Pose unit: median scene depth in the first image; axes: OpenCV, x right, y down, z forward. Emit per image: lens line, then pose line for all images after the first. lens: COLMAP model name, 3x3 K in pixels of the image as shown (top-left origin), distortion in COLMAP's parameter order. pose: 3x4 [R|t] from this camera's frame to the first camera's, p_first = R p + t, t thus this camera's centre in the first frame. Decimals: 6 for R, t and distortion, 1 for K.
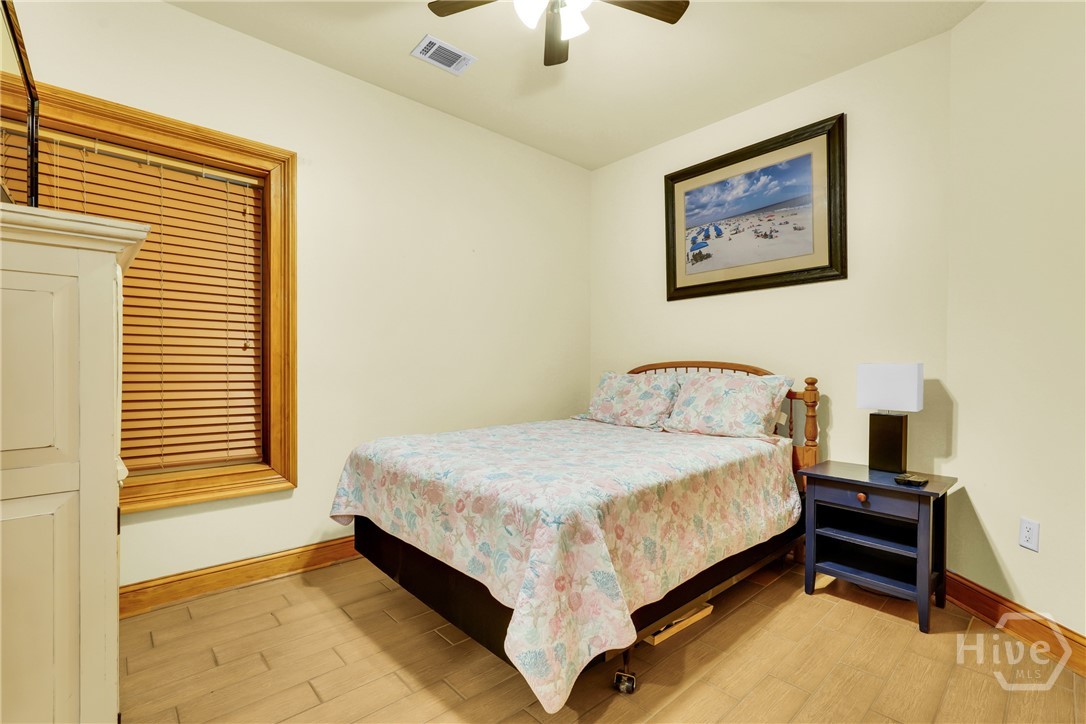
lens RADIAL K [[485.3, 0, 539.8], [0, 485.3, 365.6], [0, 0, 1]] dist [-0.015939, 0.008233]
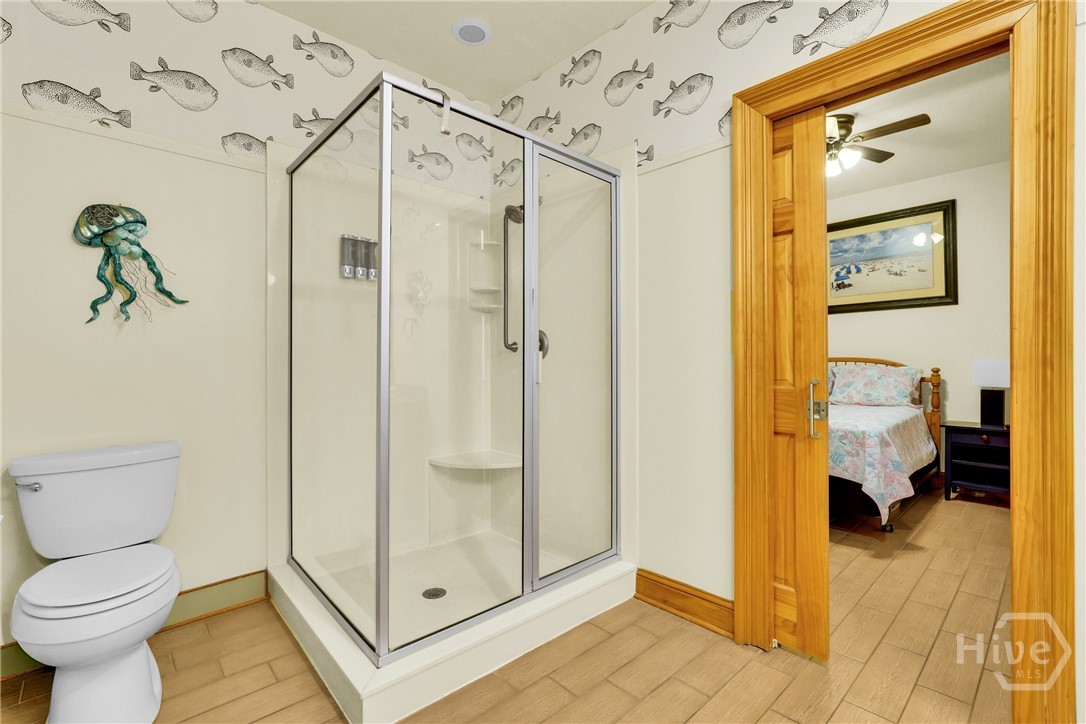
lens RADIAL K [[485.3, 0, 546.4], [0, 485.3, 357.4], [0, 0, 1]] dist [-0.015939, 0.008233]
pose [[0.999842, -0.003544, 0.017393, -0.691506], [0.003689, 0.999958, -0.008343, -0.000836], [-0.017363, 0.008406, 0.999814, -0.510625]]
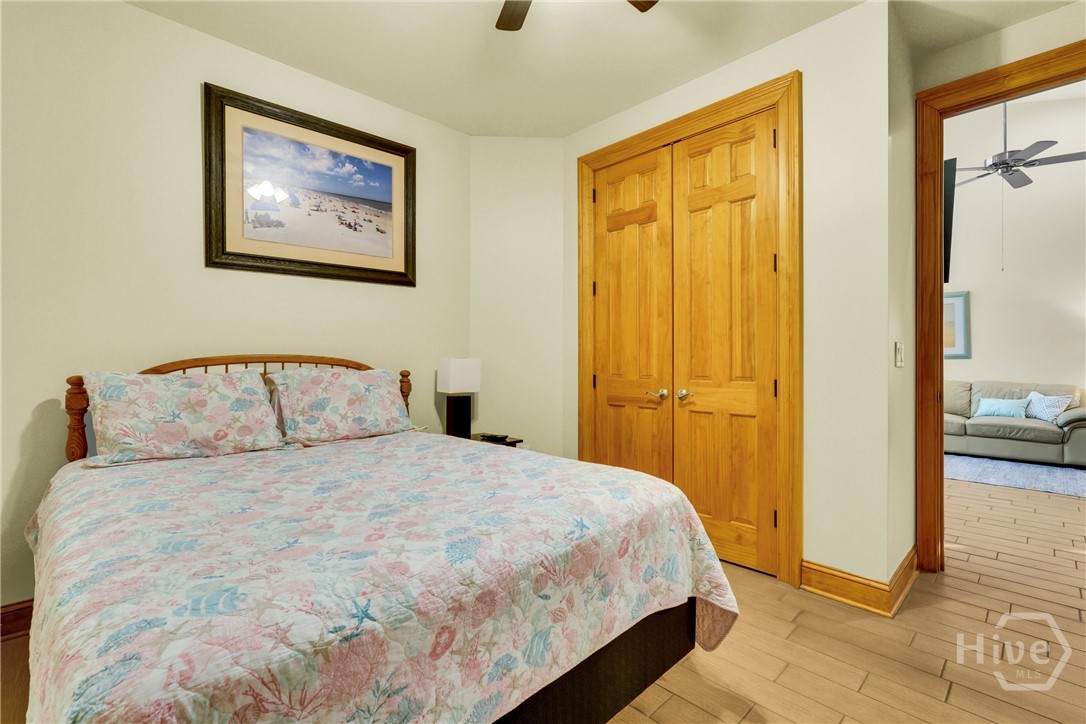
lens RADIAL K [[485.3, 0, 545.6], [0, 485.3, 356.7], [0, 0, 1]] dist [-0.015939, 0.008233]
pose [[-0.028572, 0.003775, 0.999585, -0.545104], [-0.000616, 0.999993, -0.003794, -0.003694], [-0.999592, -0.000724, -0.028570, 0.677536]]
